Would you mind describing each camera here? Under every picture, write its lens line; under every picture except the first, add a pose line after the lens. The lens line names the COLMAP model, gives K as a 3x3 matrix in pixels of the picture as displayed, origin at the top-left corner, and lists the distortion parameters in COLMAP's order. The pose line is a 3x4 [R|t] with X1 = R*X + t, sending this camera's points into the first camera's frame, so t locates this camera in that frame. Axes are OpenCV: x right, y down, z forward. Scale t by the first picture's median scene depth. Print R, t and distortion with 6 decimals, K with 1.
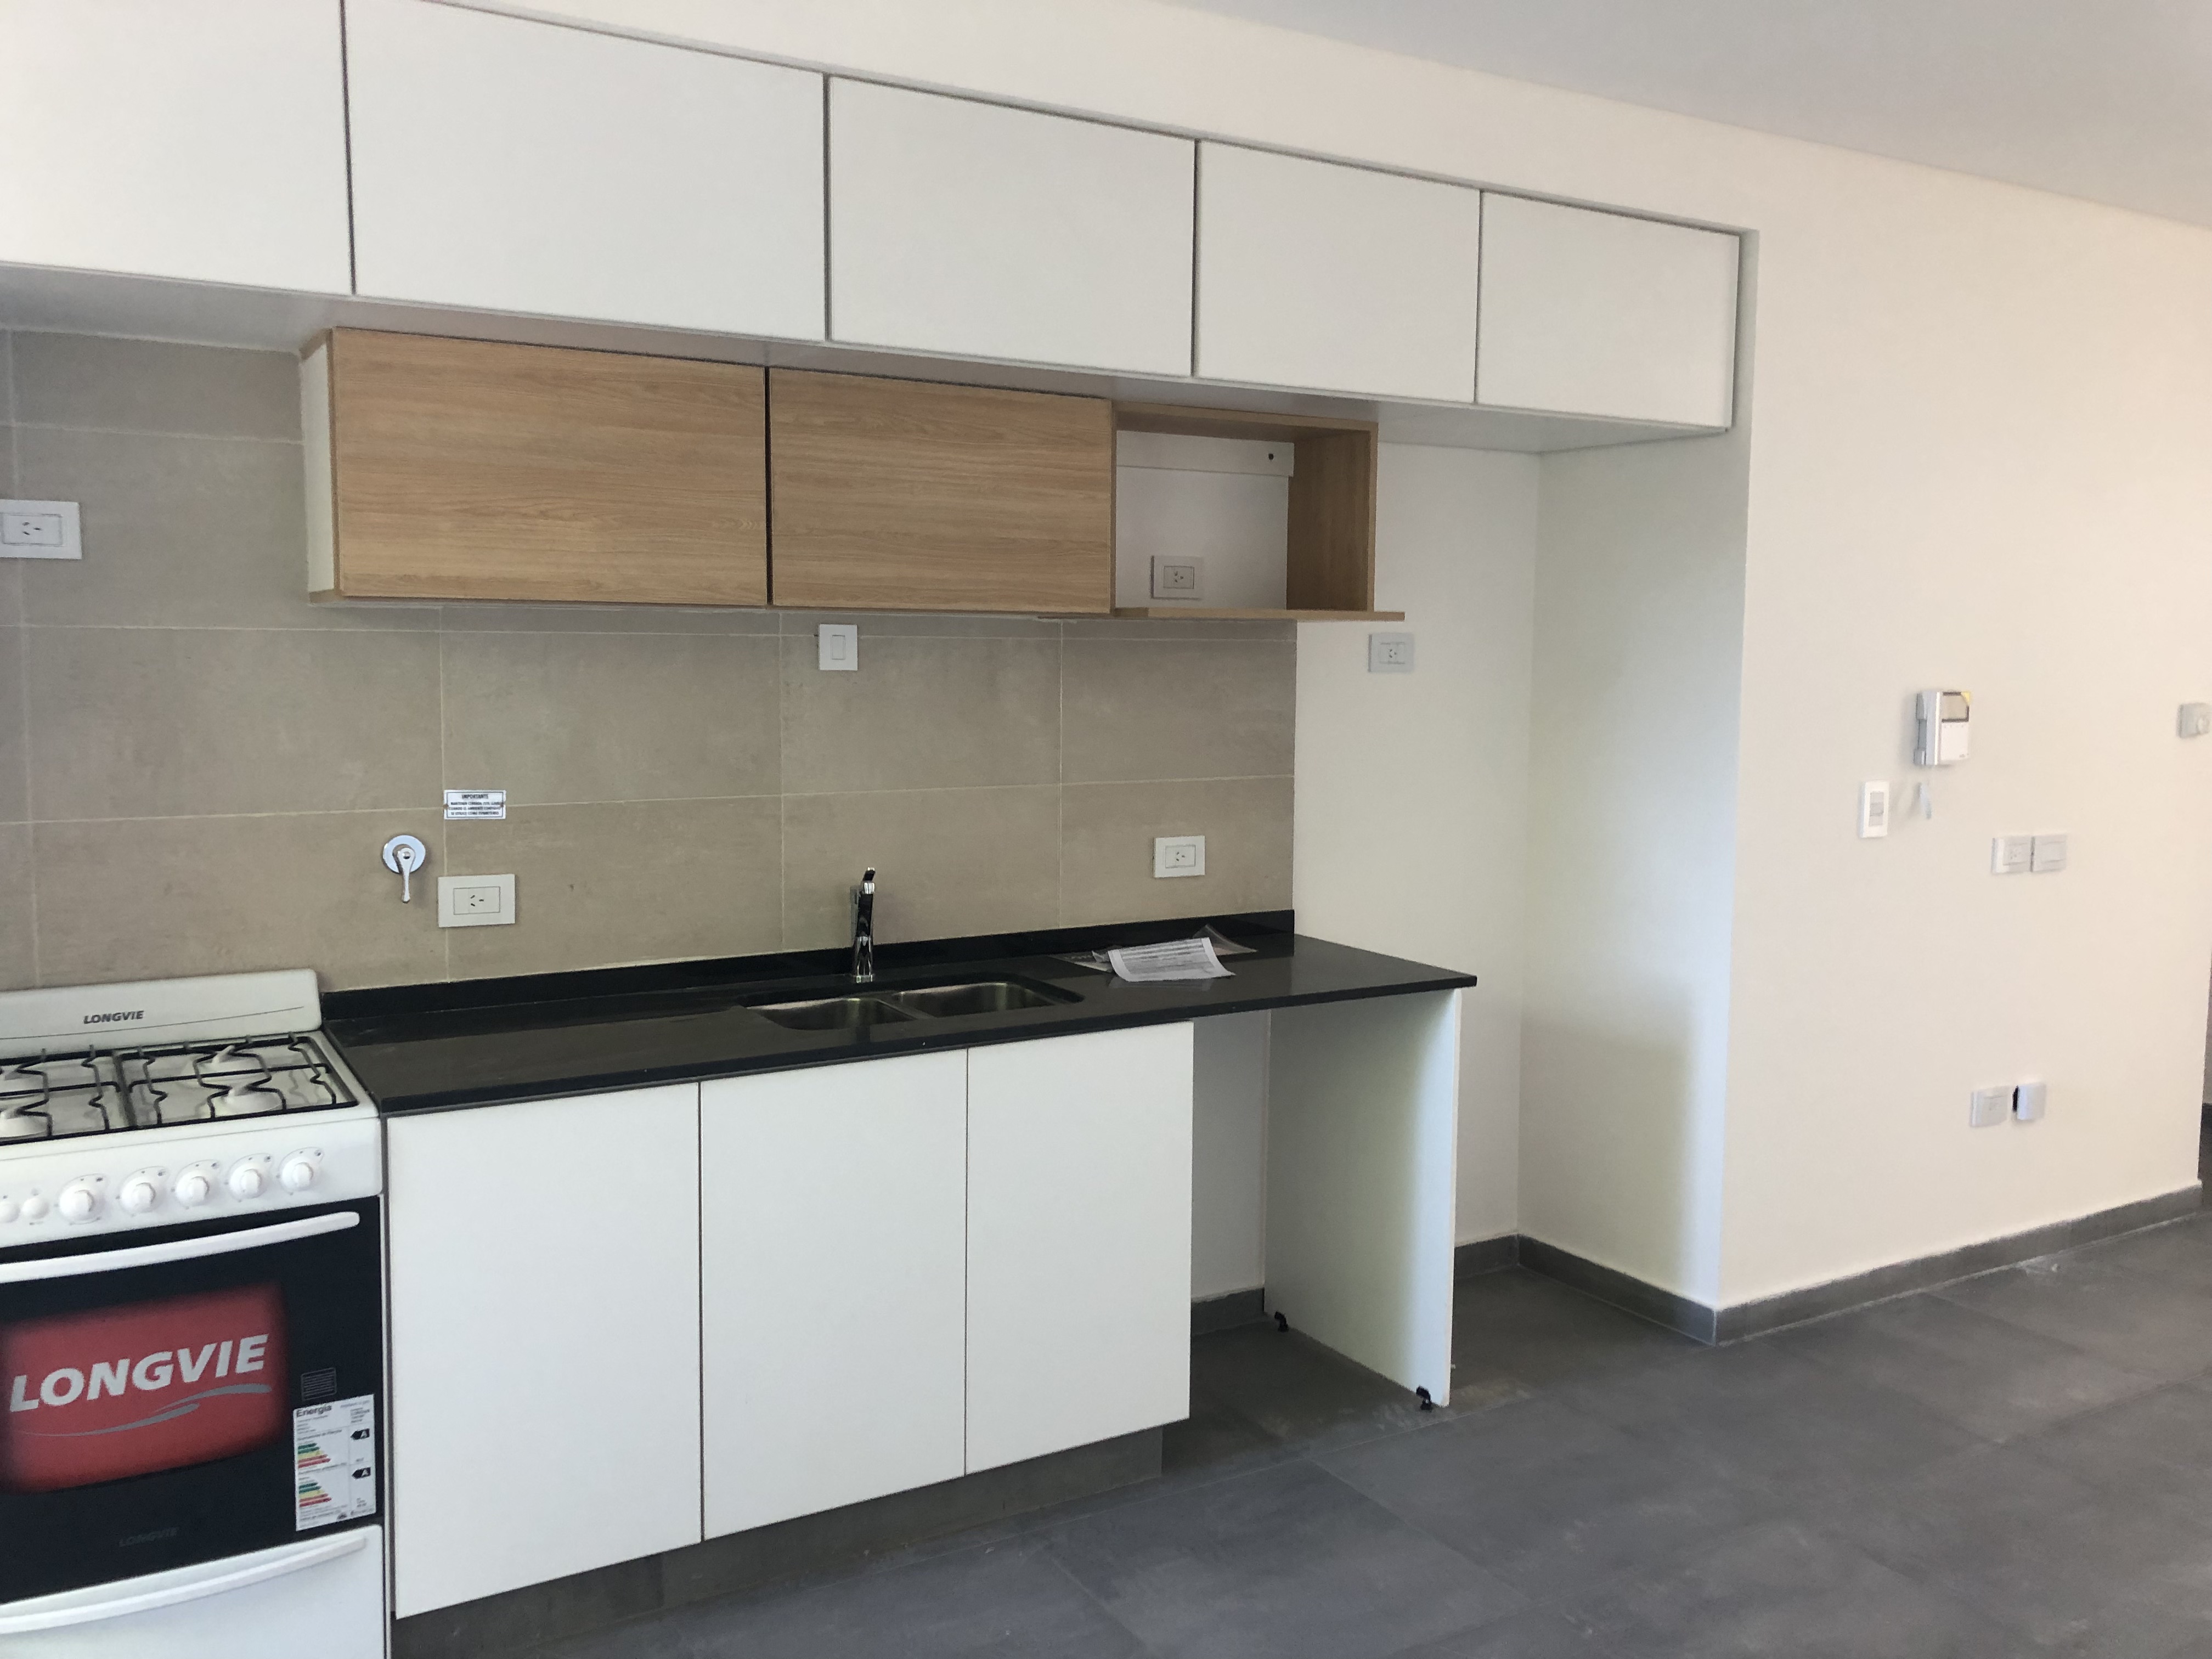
lens RADIAL K [[1869.0, 0, 1108.1], [0, 1869.0, 822.6], [0, 0, 1]] dist [0.062102, 0.003249]
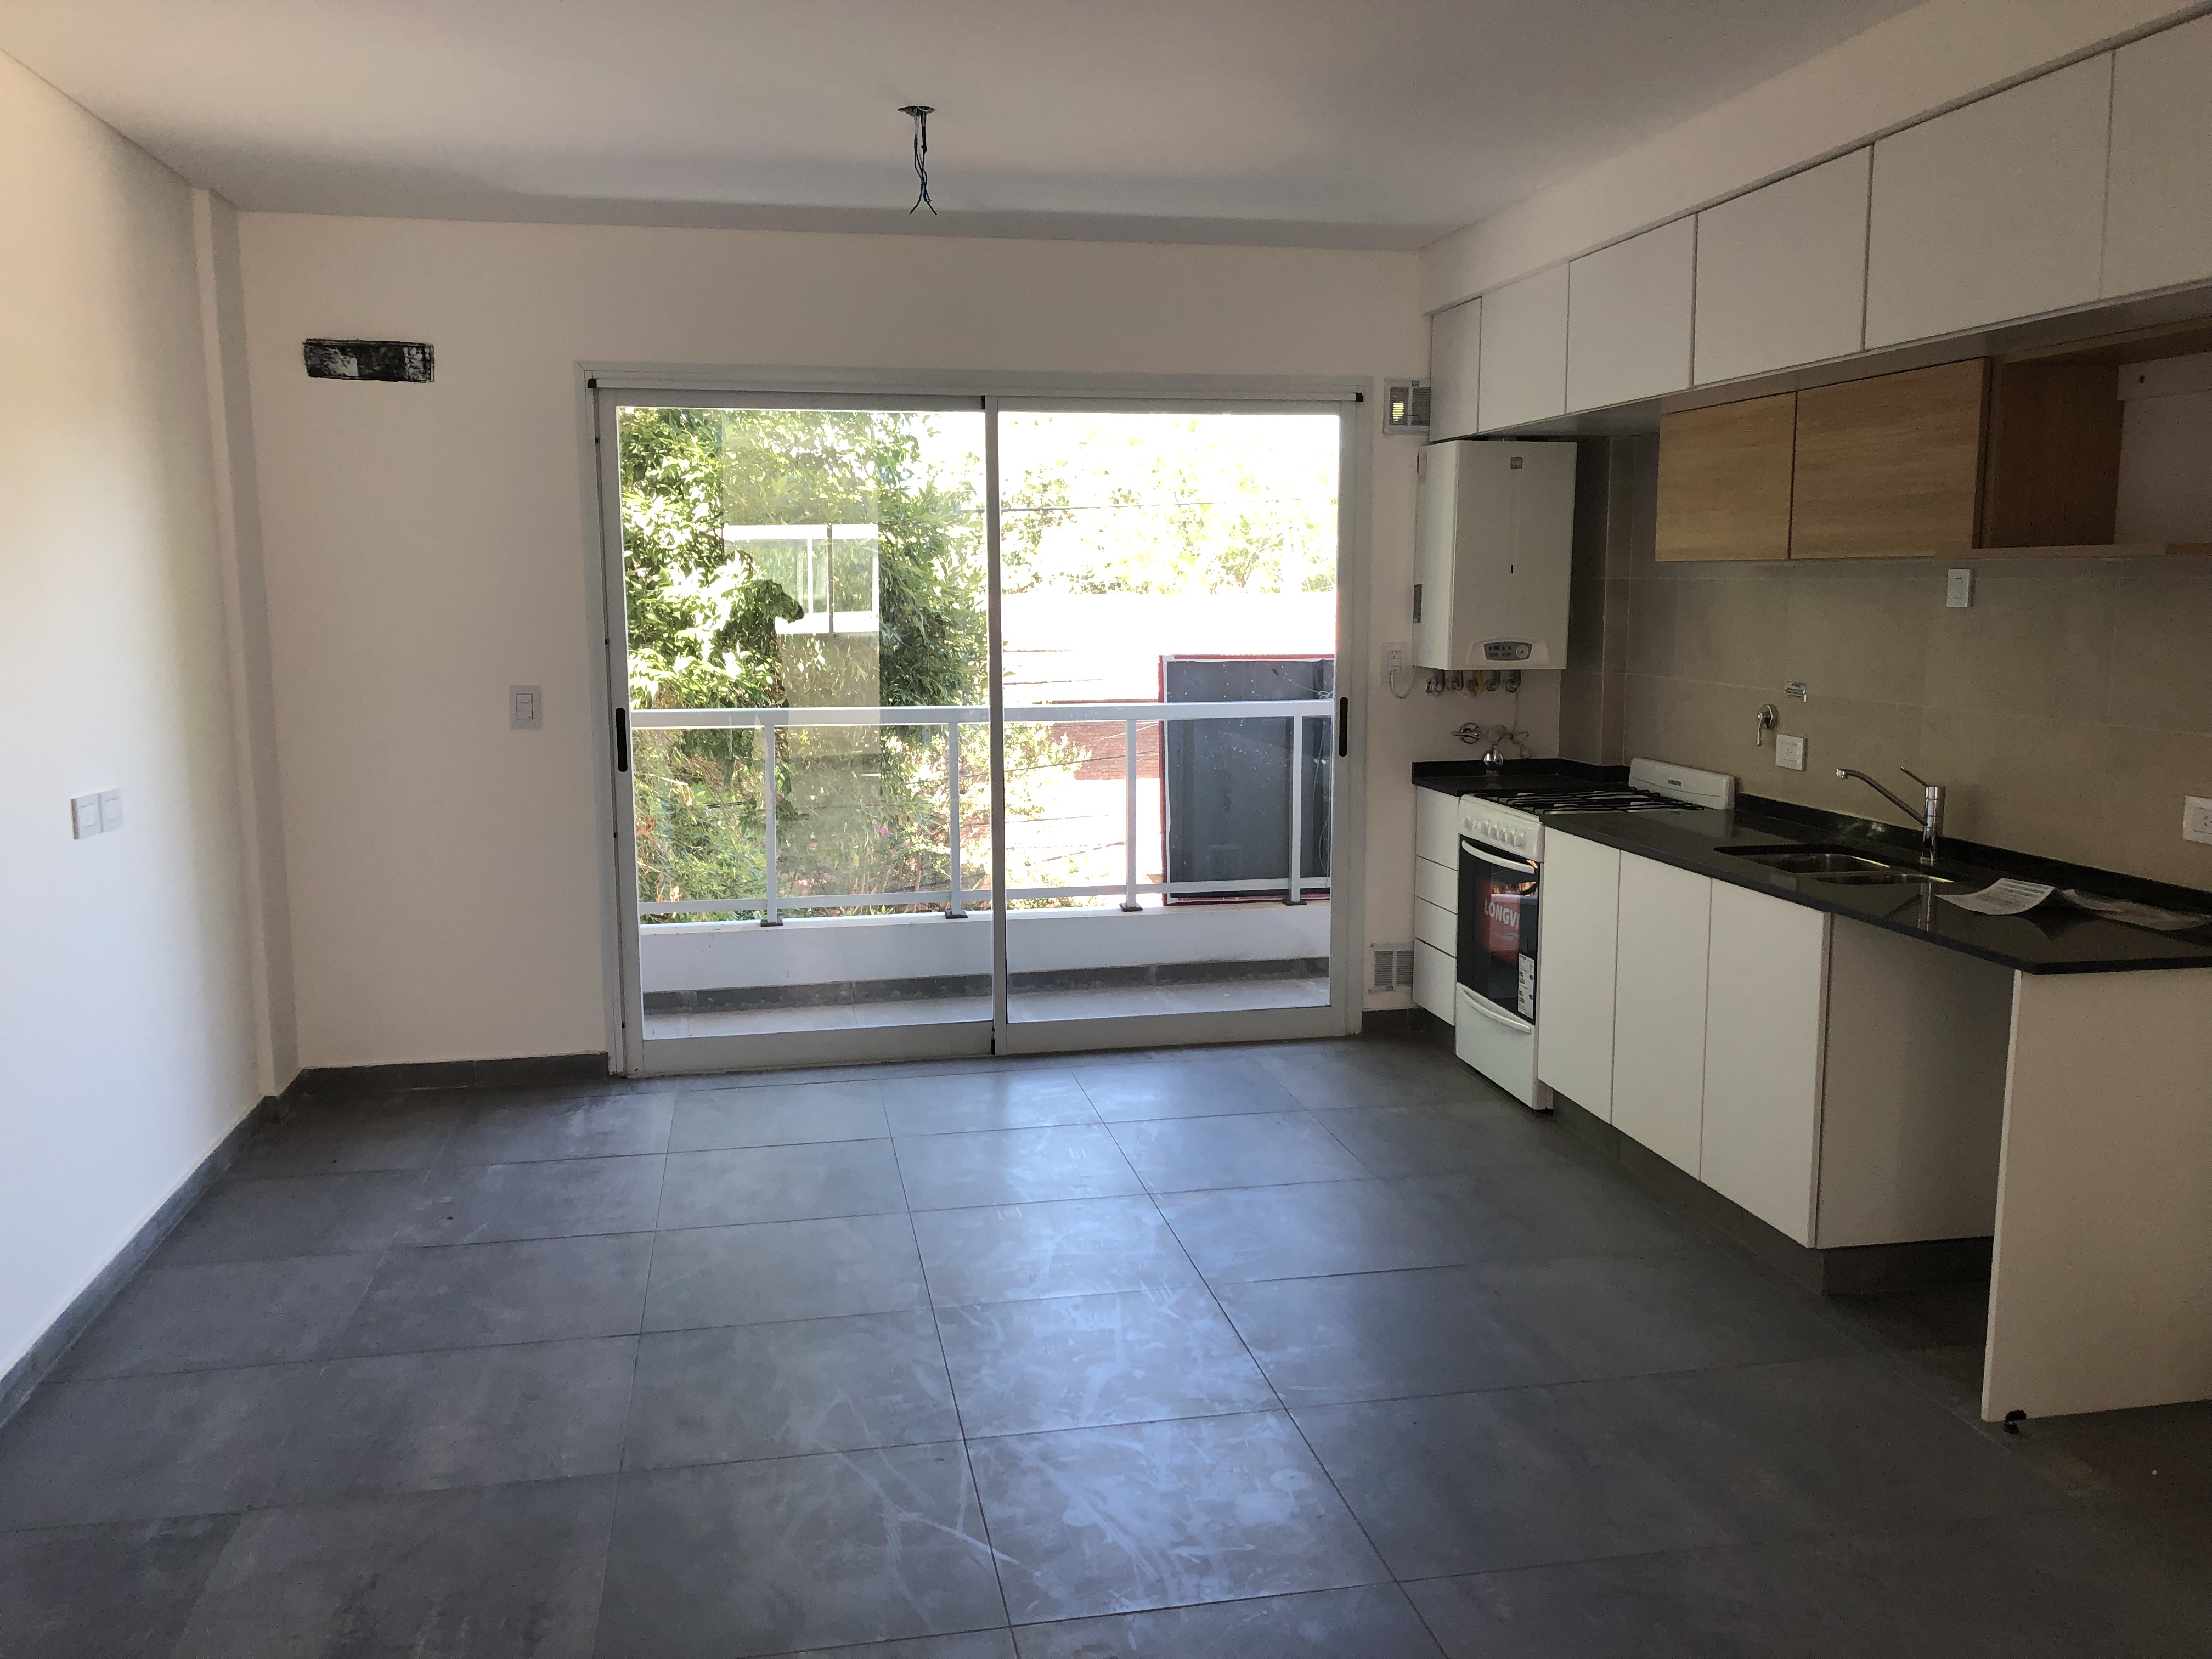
lens RADIAL K [[1869.0, 0, 1107.8], [0, 1869.0, 830.9], [0, 0, 1]] dist [0.062102, 0.003249]
pose [[-0.359815, 0.118294, -0.925494, 1.098059], [-0.088401, 0.983146, 0.160031, -0.078622], [0.928826, 0.139397, -0.343293, 0.843381]]
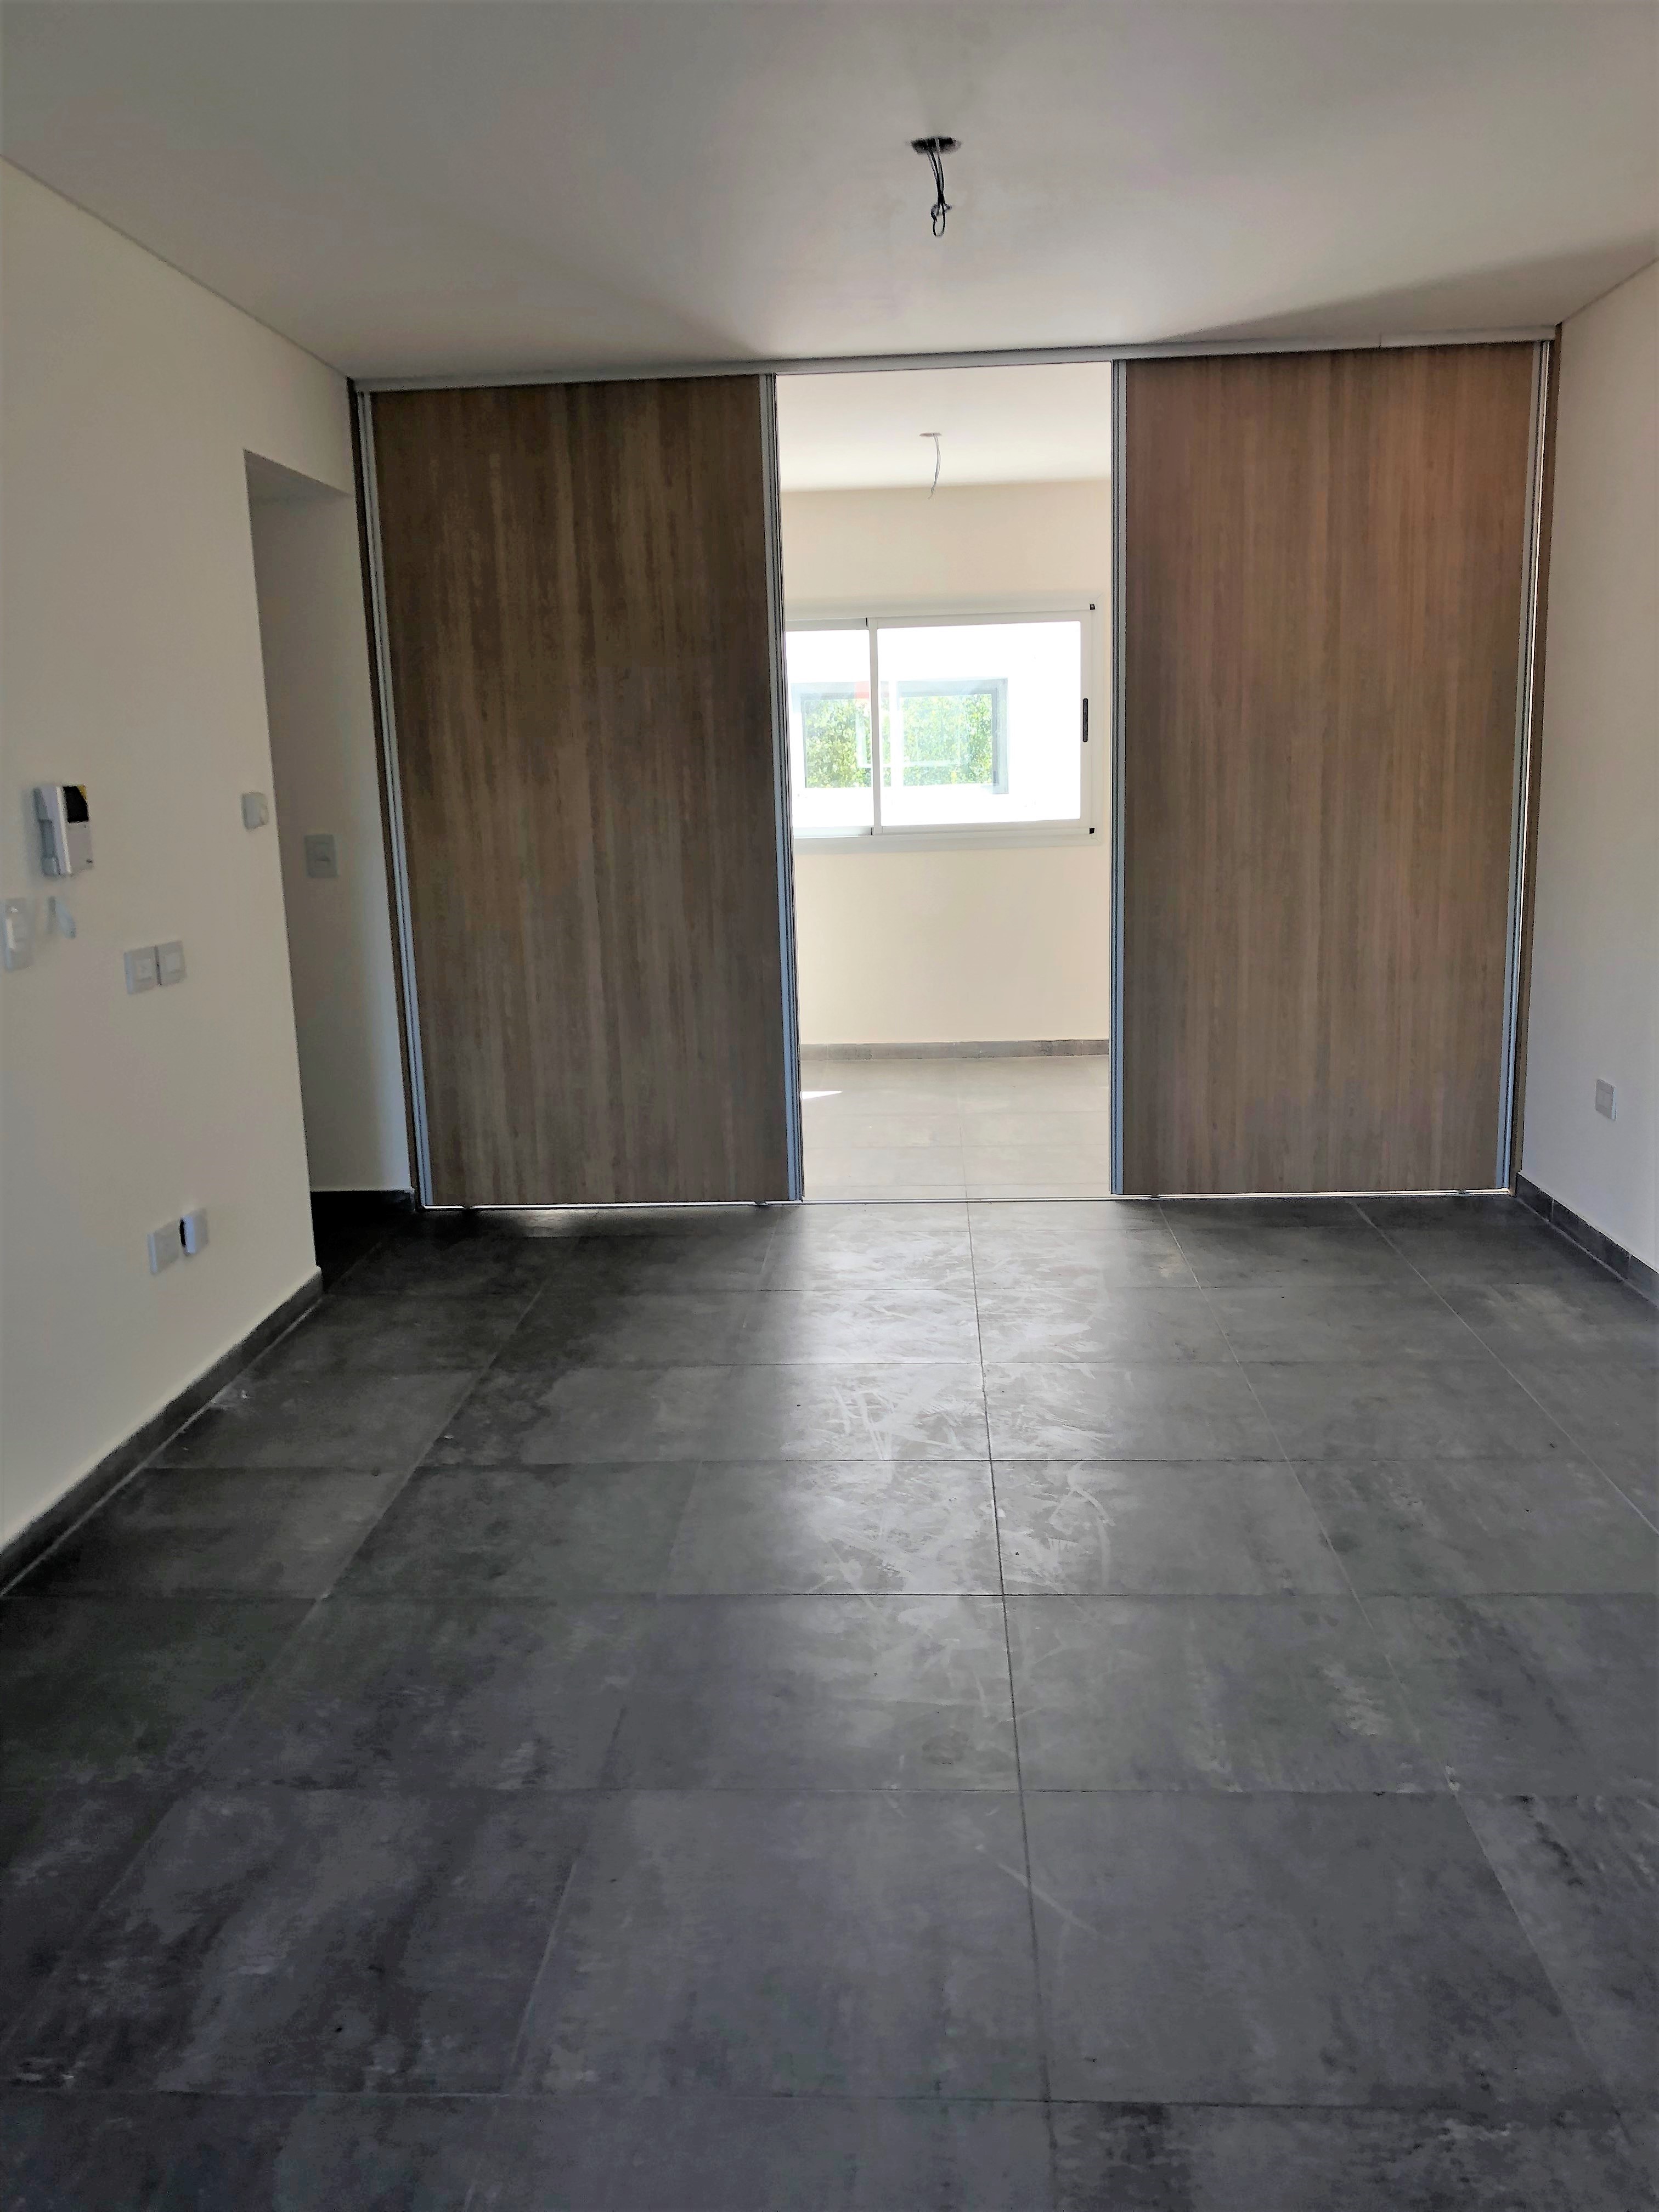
lens RADIAL K [[1869.0, 0, 837.6], [0, 1869.0, 1117.8], [0, 0, 1]] dist [0.062102, 0.003249]
pose [[0.564940, -0.185973, 0.803901, -0.079079], [0.111302, 0.982541, 0.149081, -0.011684], [-0.817591, 0.005254, 0.575776, 0.251049]]
